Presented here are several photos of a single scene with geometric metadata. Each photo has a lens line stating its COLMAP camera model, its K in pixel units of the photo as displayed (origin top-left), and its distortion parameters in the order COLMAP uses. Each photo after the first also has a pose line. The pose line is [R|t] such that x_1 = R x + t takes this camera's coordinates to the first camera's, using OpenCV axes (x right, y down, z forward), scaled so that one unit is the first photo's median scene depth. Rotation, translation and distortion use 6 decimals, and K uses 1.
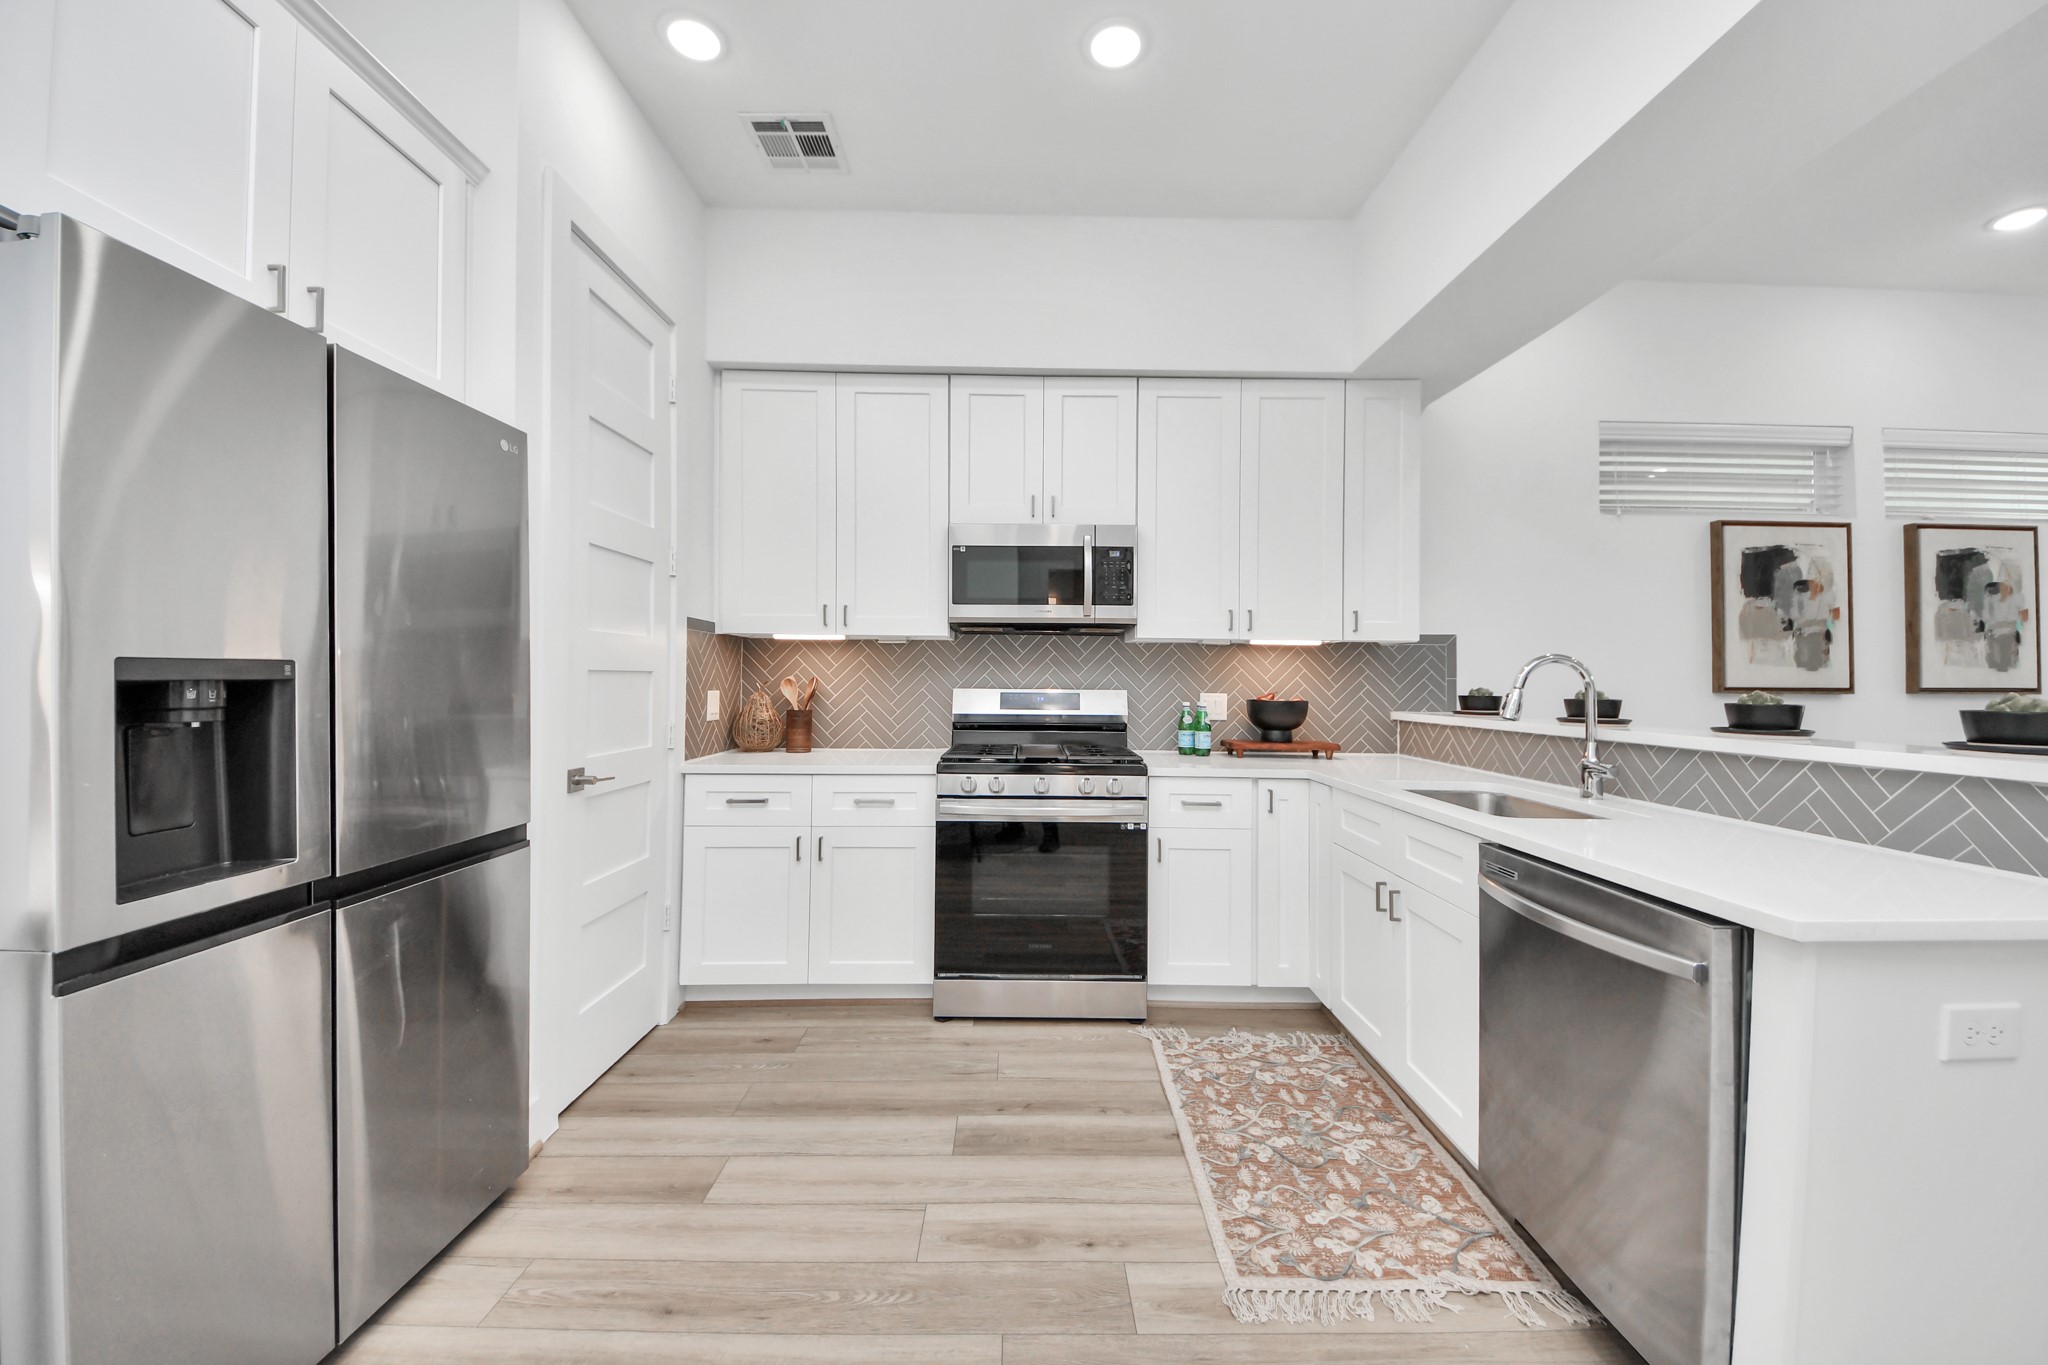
lens RADIAL K [[783.3, 0, 1021.2], [0, 783.3, 674.3], [0, 0, 1]] dist [0.028044, -0.020624]
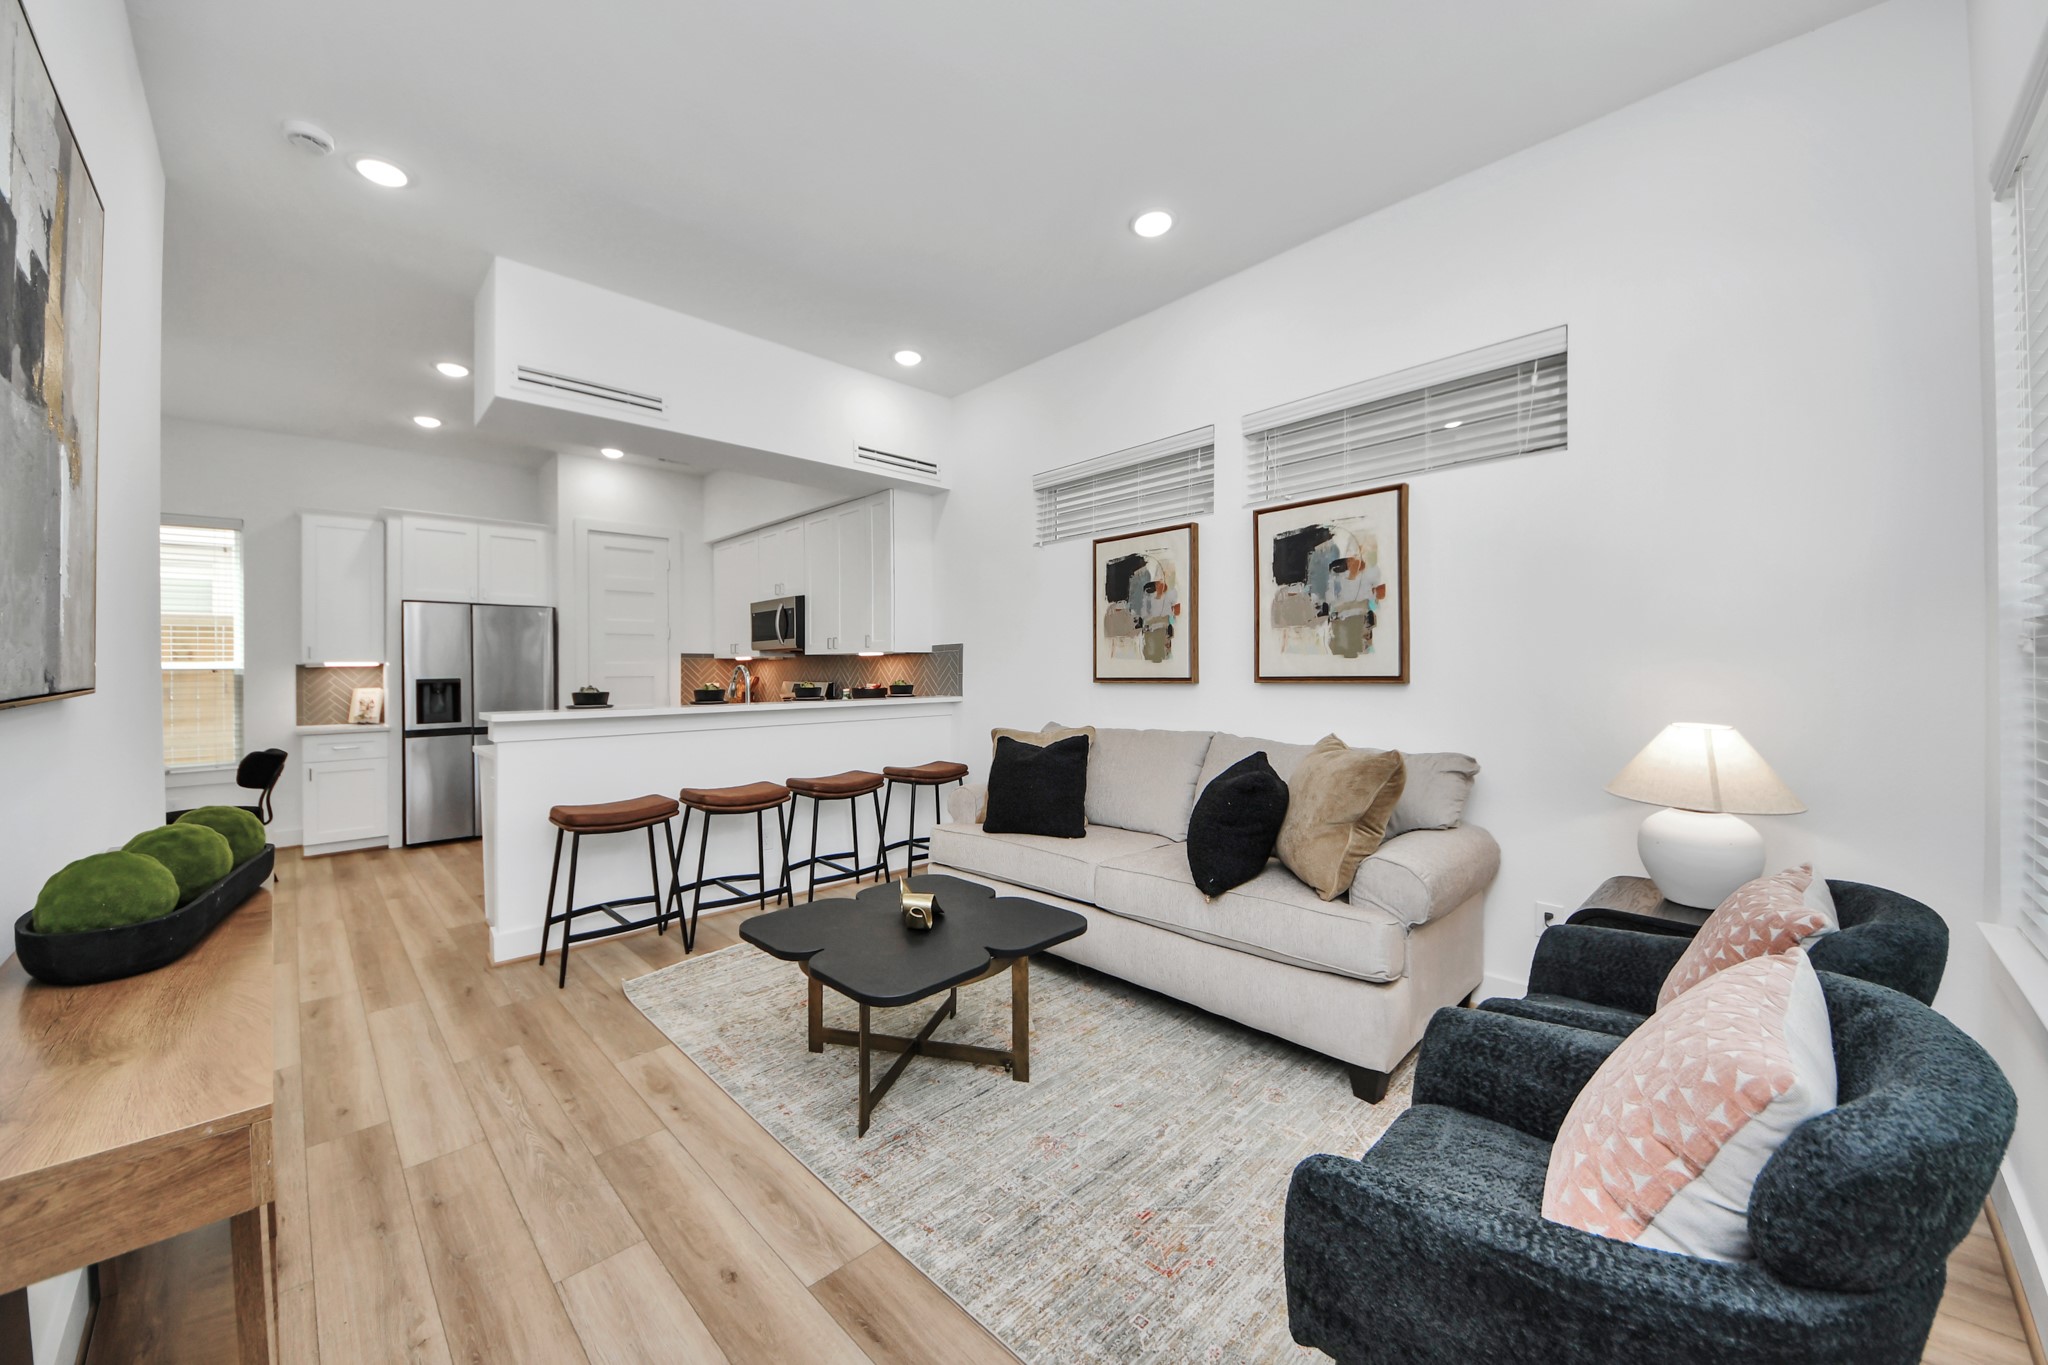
lens RADIAL K [[741.3, 0, 1001.5], [0, 741.3, 666.8], [0, 0, 1]] dist [0.051369, -0.025571]
pose [[0.678913, -0.019366, -0.733963, 1.964945], [0.020558, 0.999762, -0.007363, 0.005617], [0.733931, -0.010089, 0.679150, 0.149739]]
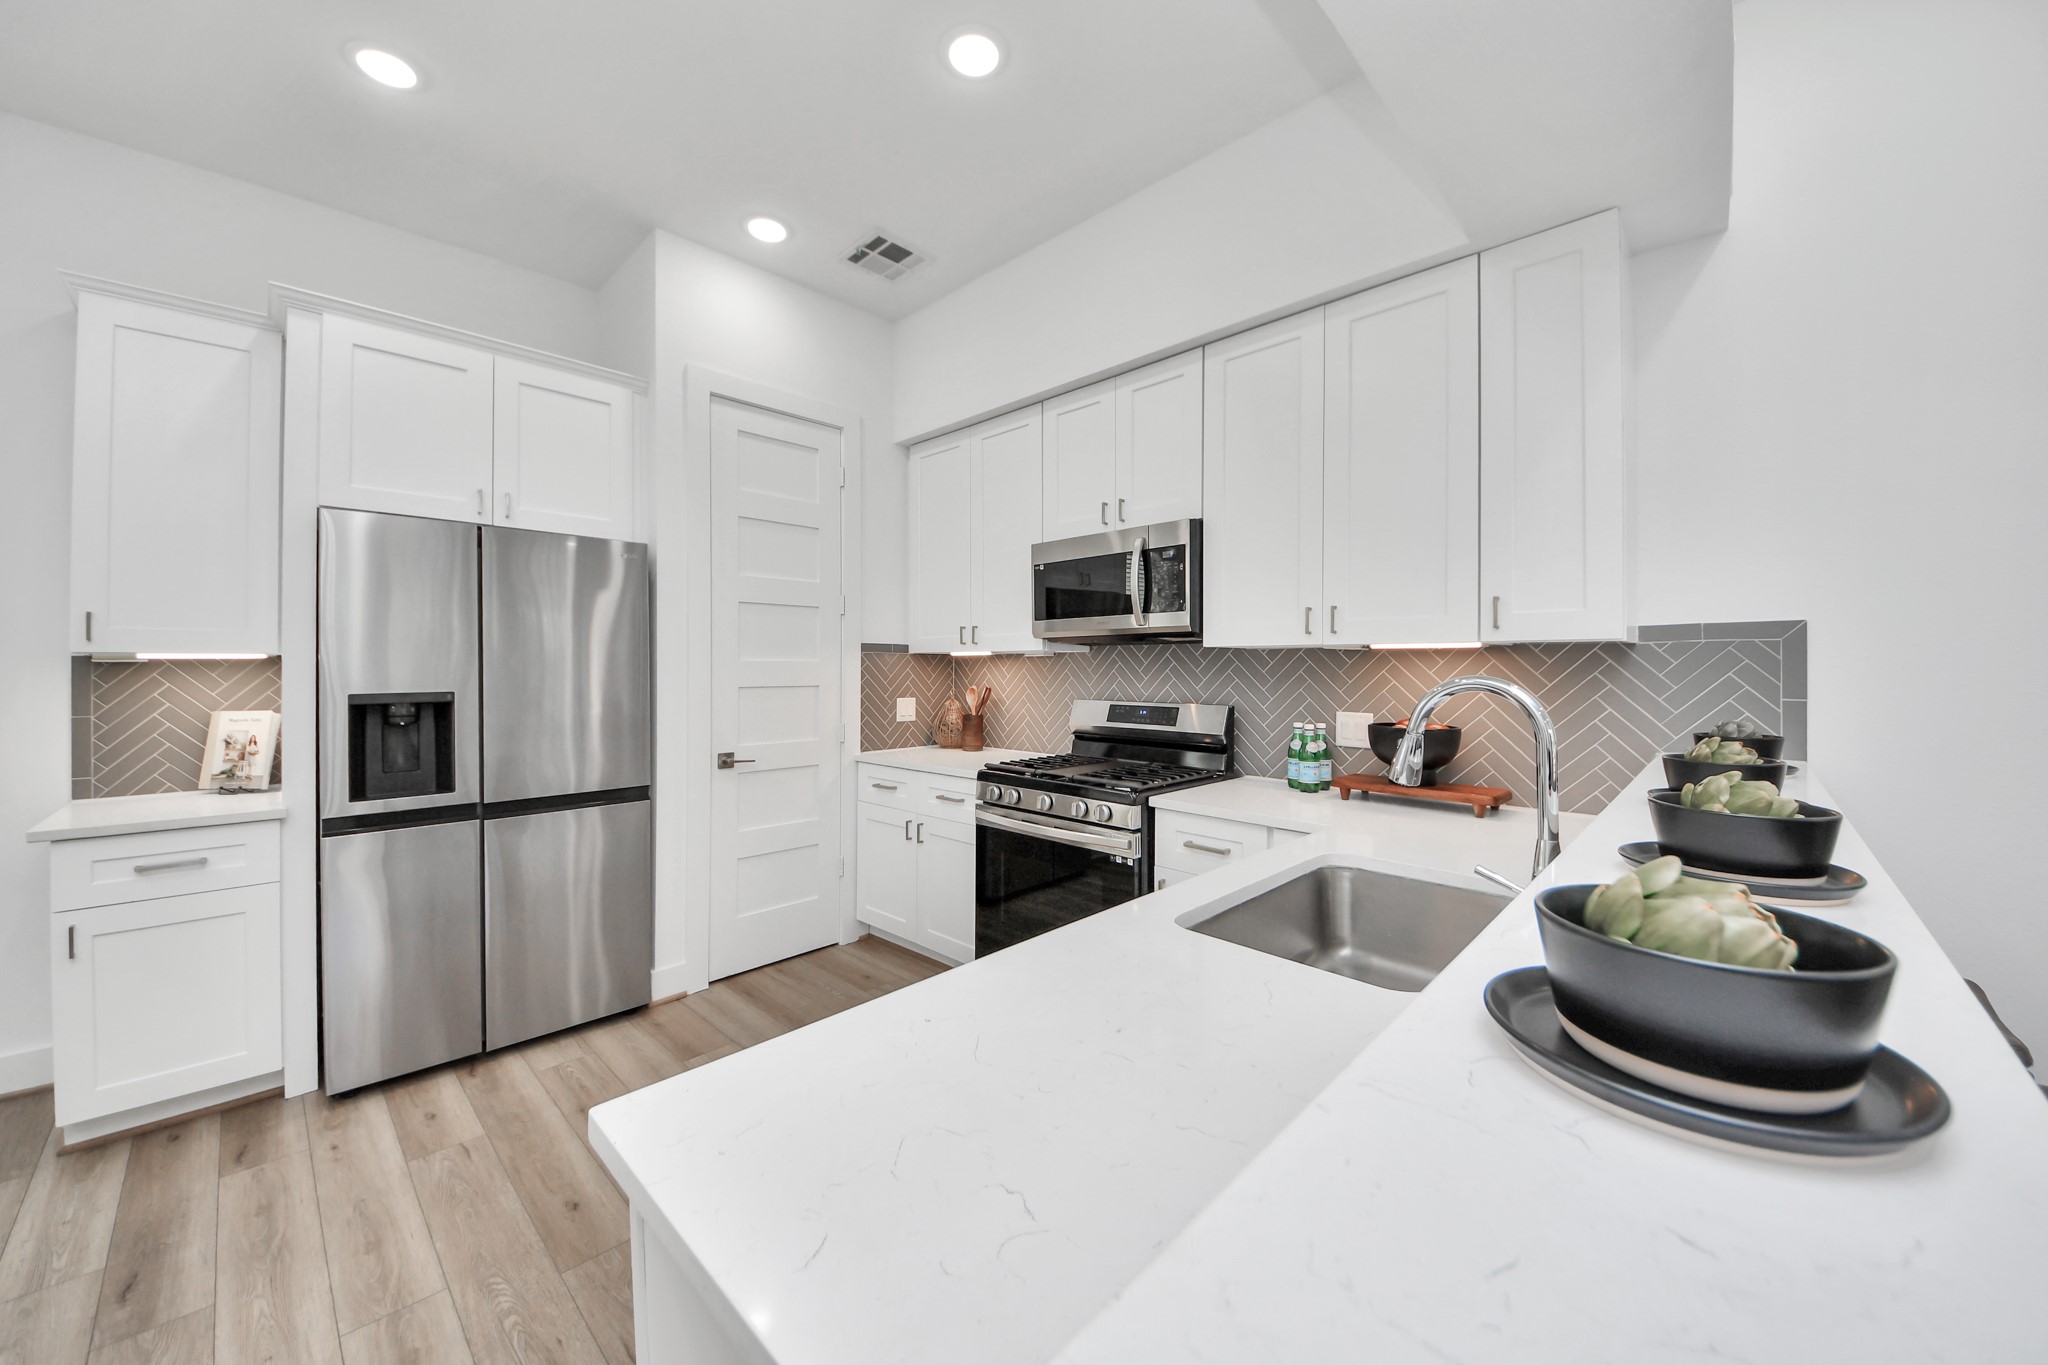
lens RADIAL K [[741.3, 0, 1001.5], [0, 741.3, 666.8], [0, 0, 1]] dist [0.051369, -0.025571]
pose [[0.704233, -0.009872, -0.709901, 0.633795], [0.010700, 0.999937, -0.003291, -0.026731], [0.709889, -0.005278, 0.704294, 0.285774]]
